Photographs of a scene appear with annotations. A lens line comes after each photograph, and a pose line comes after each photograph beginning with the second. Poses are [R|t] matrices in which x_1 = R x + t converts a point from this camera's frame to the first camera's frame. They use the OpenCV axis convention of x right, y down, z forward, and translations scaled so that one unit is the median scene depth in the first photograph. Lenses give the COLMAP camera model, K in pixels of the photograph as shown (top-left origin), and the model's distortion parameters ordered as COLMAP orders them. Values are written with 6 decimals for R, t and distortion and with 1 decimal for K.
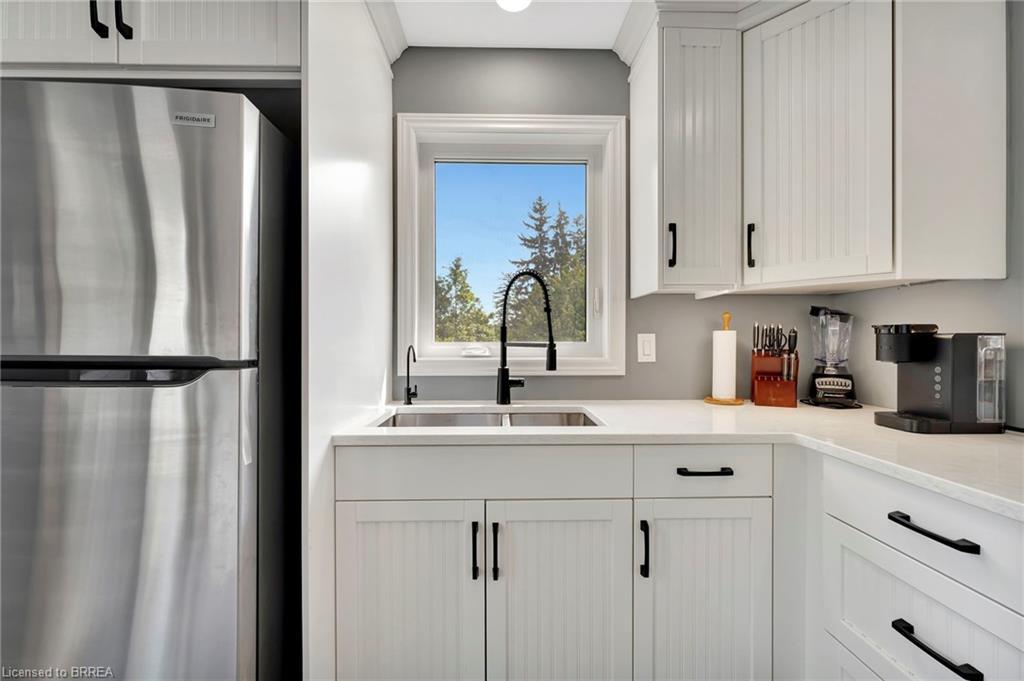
lens RADIAL K [[418.7, 0, 512.7], [0, 418.7, 344.2], [0, 0, 1]] dist [-0.001107, -0.000200]
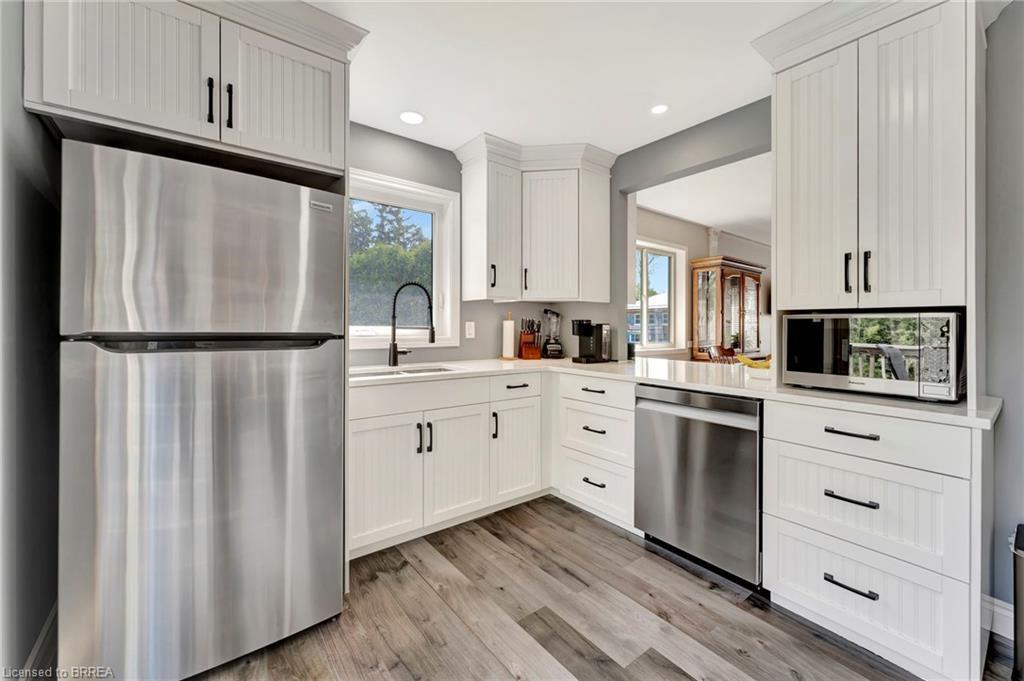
lens RADIAL K [[411.2, 0, 509.6], [0, 411.2, 325.9], [0, 0, 1]] dist [0.001089, 0.000134]
pose [[0.807853, 0.005501, 0.589358, -0.610651], [0.000135, 0.999955, -0.009520, 0.008547], [-0.589384, 0.007770, 0.807816, -0.514336]]
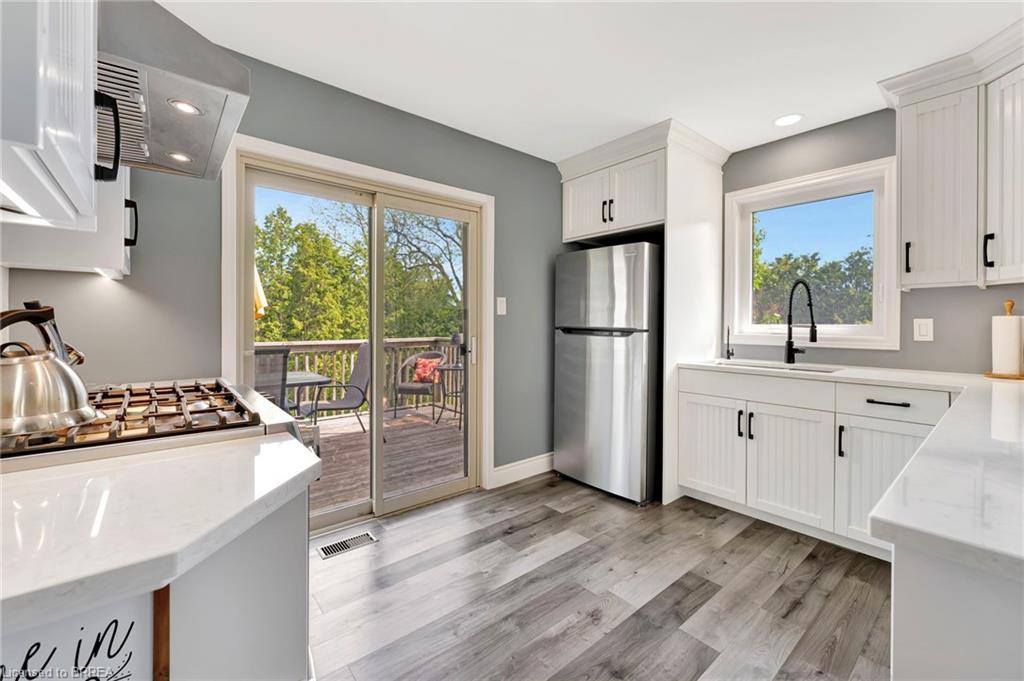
lens RADIAL K [[426.3, 0, 510.6], [0, 426.3, 323.2], [0, 0, 1]] dist [-0.000739, -0.000110]
pose [[0.623470, 0.003986, -0.781837, 0.620553], [-0.012004, 0.999918, -0.004474, 0.010388], [0.781756, 0.012174, 0.623466, -0.892269]]
